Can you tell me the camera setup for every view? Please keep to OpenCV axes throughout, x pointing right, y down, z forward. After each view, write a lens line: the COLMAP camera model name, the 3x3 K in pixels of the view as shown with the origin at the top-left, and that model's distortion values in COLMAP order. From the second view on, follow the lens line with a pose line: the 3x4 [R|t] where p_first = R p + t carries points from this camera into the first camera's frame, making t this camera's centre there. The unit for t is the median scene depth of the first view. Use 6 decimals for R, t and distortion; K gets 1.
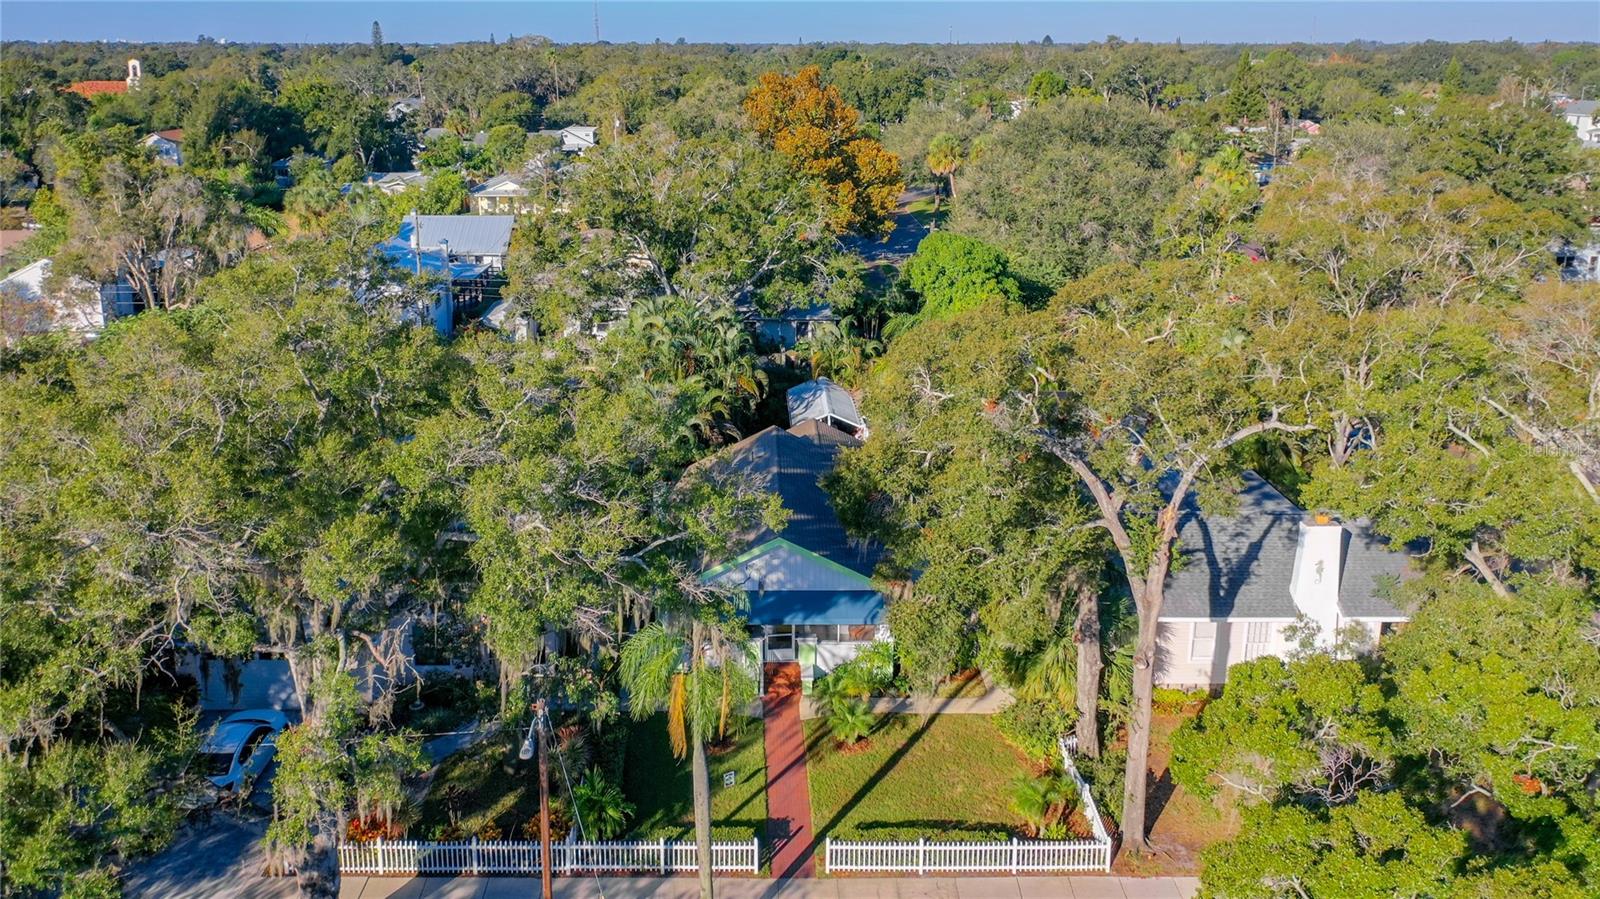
lens RADIAL K [[1386.9, 0, 739.0], [0, 1386.9, 331.4], [0, 0, 1]] dist [-0.003222, 0.002972]
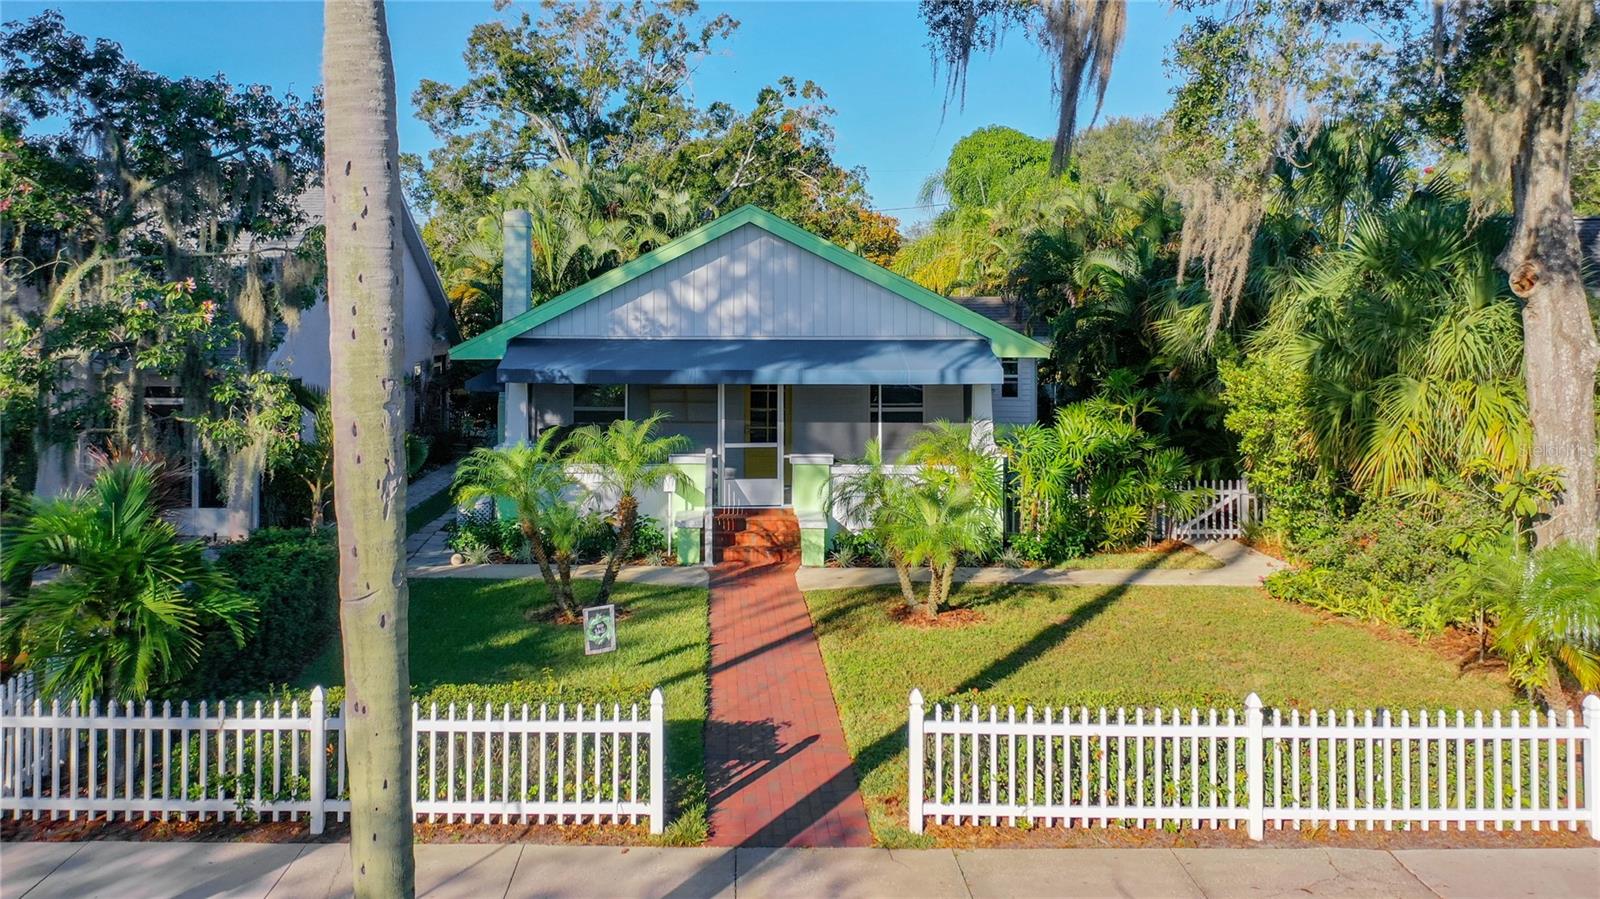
lens RADIAL K [[1348.8, 0, 721.1], [0, 1348.8, 286.6], [0, 0, 1]] dist [0.002886, 0.009476]
pose [[0.999975, 0.006750, 0.002041, 0.021407], [-0.006063, 0.970761, -0.239971, 0.313492], [-0.003601, 0.239953, 0.970778, 0.639332]]
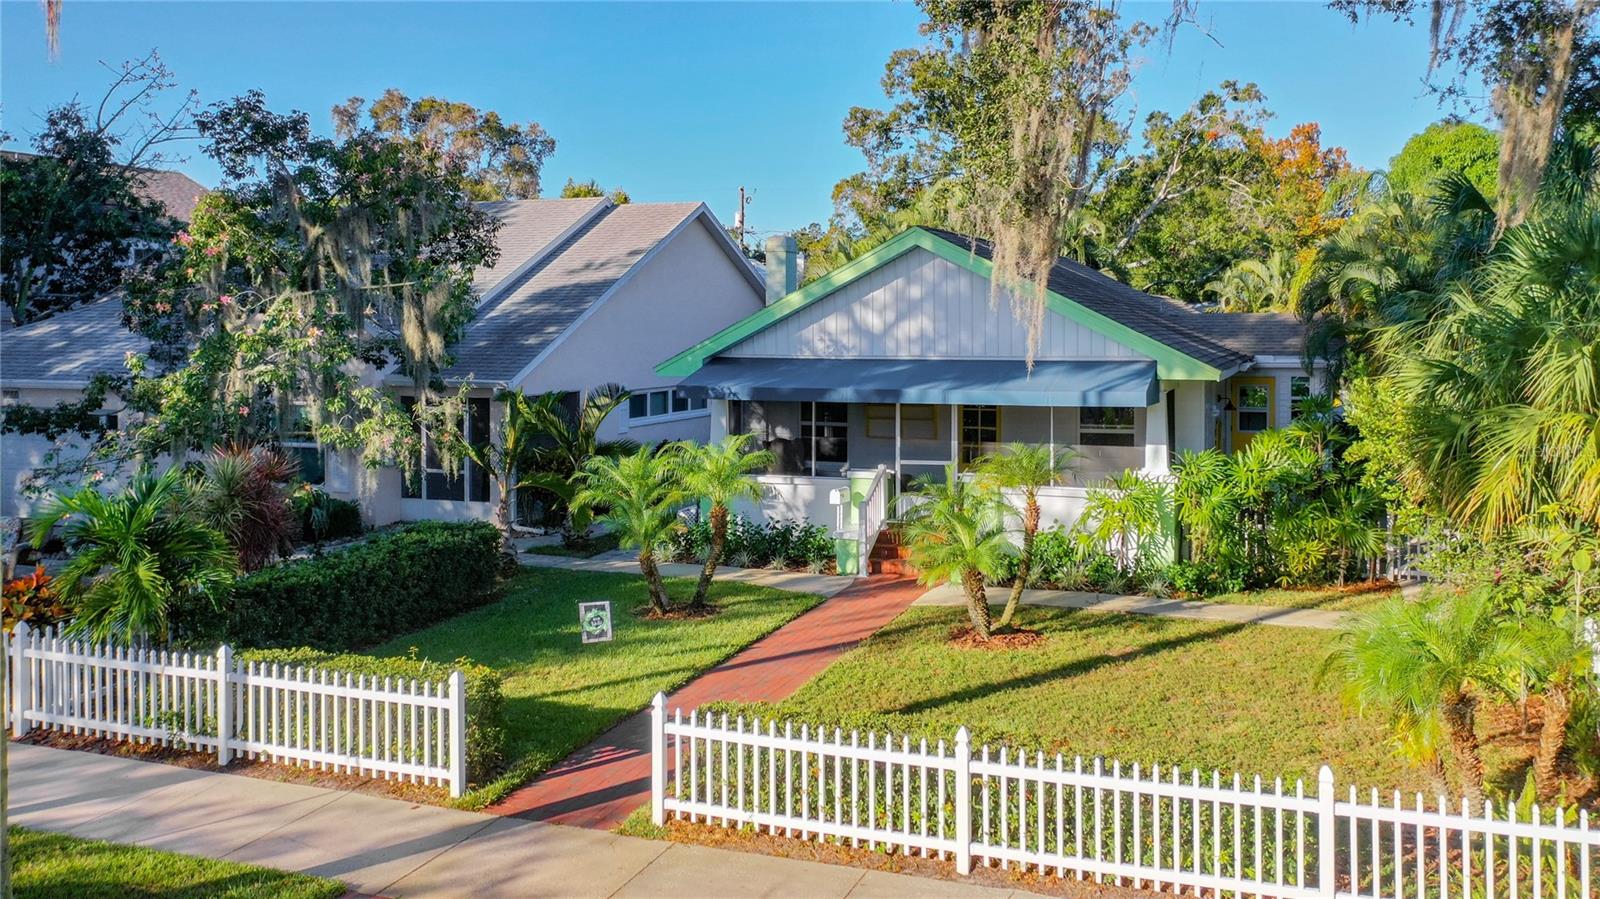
lens RADIAL K [[1336.0, 0, 841.9], [0, 1336.0, 336.8], [0, 0, 1]] dist [0.006401, 0.002037]
pose [[0.940132, 0.006227, -0.340753, 0.177267], [-0.077966, 0.977248, -0.197249, 0.306356], [0.331772, 0.212007, 0.919228, 0.651529]]
